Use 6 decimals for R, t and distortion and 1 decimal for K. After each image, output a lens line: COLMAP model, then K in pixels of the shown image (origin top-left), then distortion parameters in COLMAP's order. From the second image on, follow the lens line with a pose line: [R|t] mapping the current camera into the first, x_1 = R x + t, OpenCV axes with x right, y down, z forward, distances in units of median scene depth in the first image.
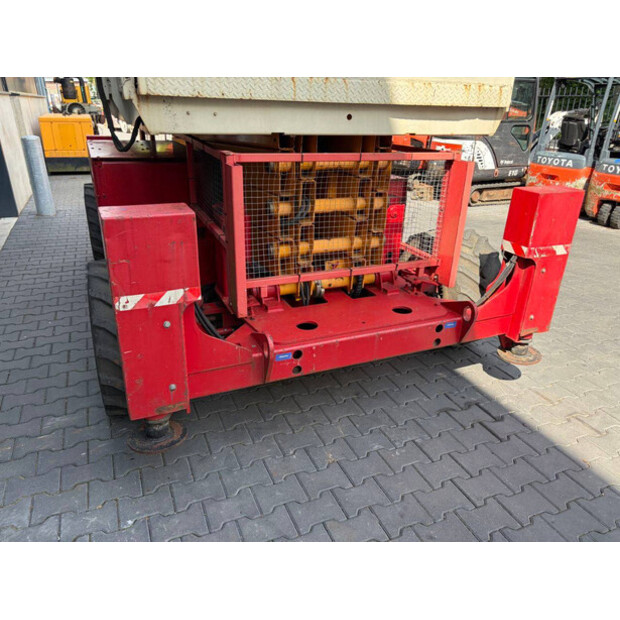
lens RADIAL K [[466.9, 0, 309.3], [0, 466.9, 312.1], [0, 0, 1]] dist [0.046431, -0.045135]
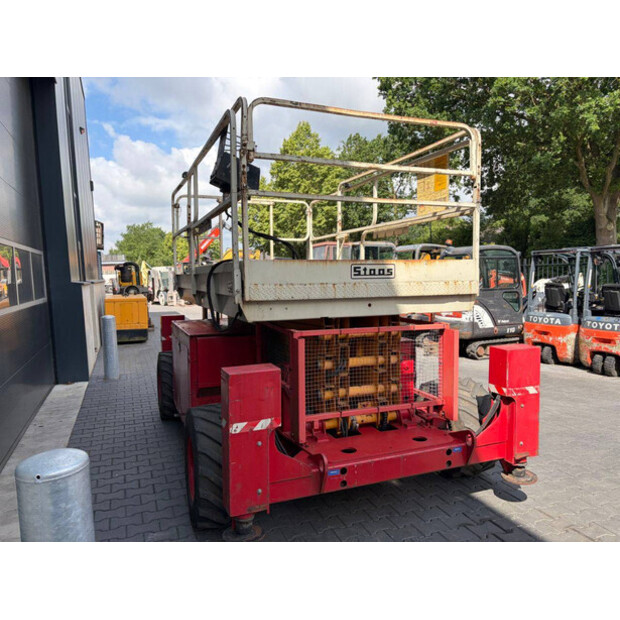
lens RADIAL K [[466.9, 0, 308.6], [0, 466.9, 306.1], [0, 0, 1]] dist [0.046431, -0.045135]
pose [[0.998862, -0.034691, -0.032724, -0.053142], [0.021553, 0.940489, -0.339139, 0.082303], [0.042541, 0.338048, 0.940167, -0.361771]]
